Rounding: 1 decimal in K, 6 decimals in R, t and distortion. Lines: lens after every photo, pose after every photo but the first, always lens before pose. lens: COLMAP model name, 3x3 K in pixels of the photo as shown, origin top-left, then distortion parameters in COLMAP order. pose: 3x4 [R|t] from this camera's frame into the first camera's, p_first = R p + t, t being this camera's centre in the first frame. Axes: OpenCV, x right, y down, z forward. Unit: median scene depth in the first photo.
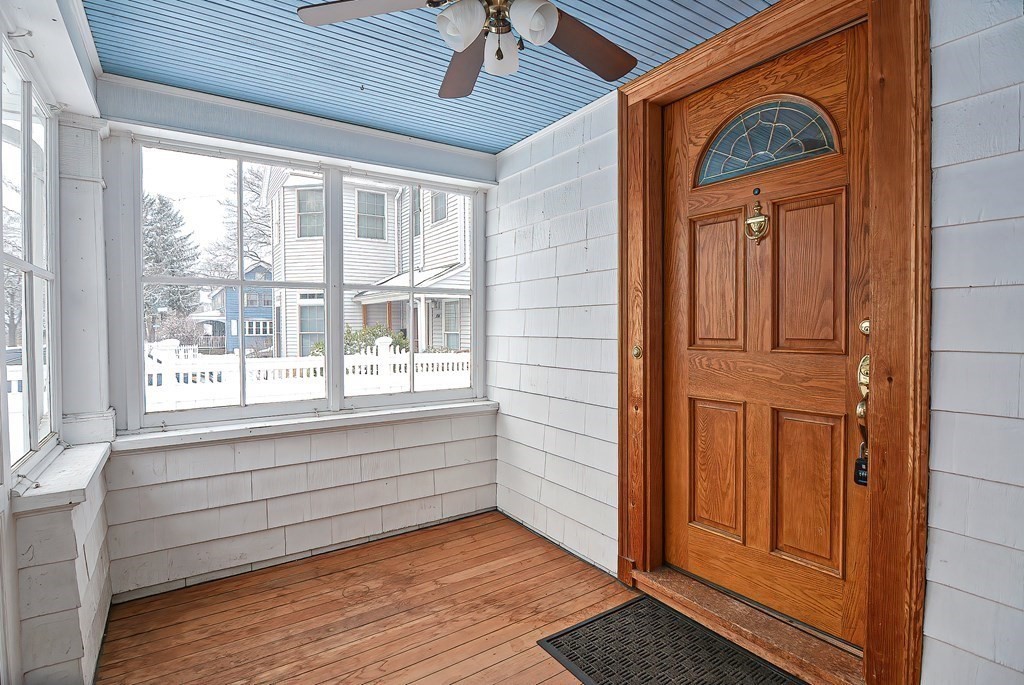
lens RADIAL K [[508.4, 0, 508.4], [0, 508.4, 335.9], [0, 0, 1]] dist [-0.003595, -0.012235]
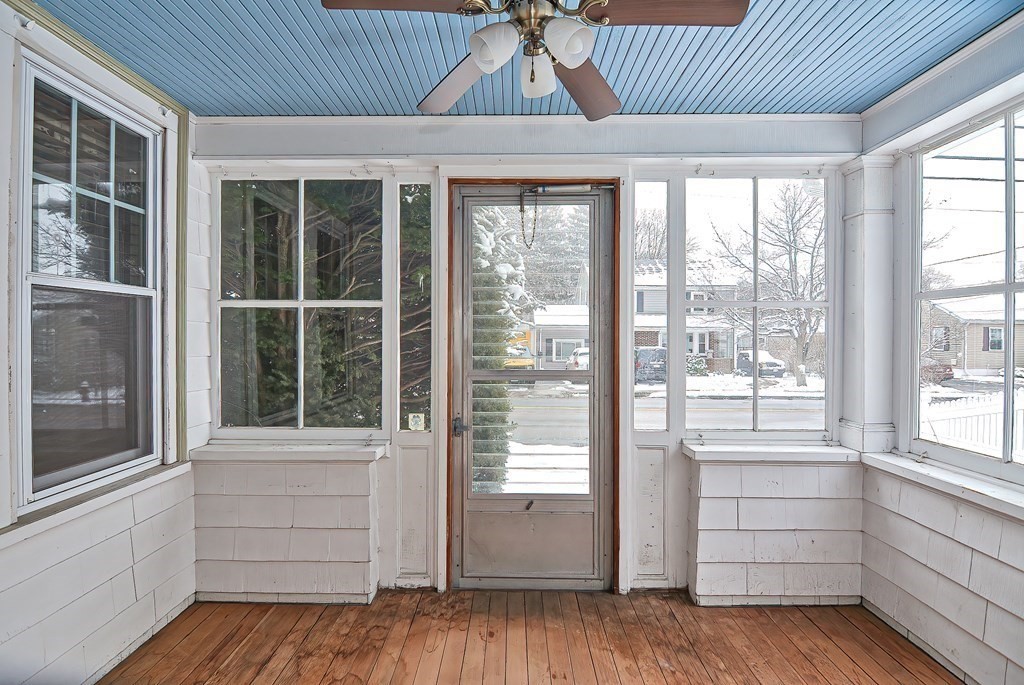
lens RADIAL K [[508.4, 0, 508.4], [0, 508.4, 335.9], [0, 0, 1]] dist [-0.003595, -0.012235]
pose [[-0.562776, 0.002725, -0.826605, 0.423147], [-0.017430, 0.999733, 0.015162, -0.034047], [0.826426, 0.022940, -0.562578, 0.784458]]
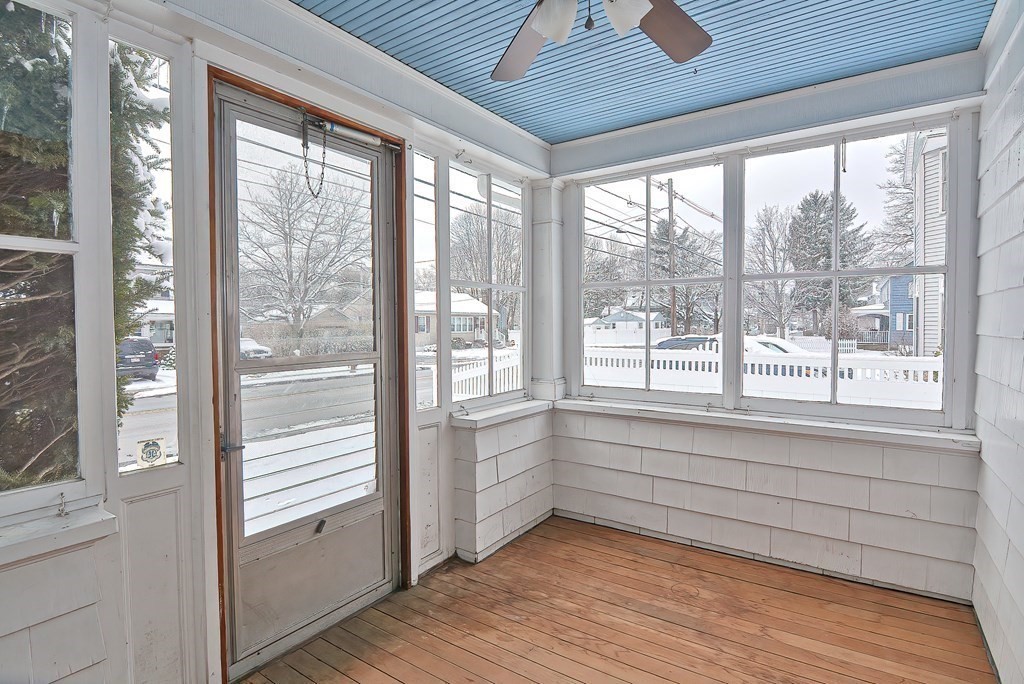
lens RADIAL K [[508.4, 0, 508.4], [0, 508.4, 335.4], [0, 0, 1]] dist [-0.003595, -0.012235]
pose [[0.372741, 0.024148, -0.927621, 0.405993], [-0.014380, 0.999692, 0.020246, -0.004556], [0.927824, 0.005792, 0.372973, 0.270517]]
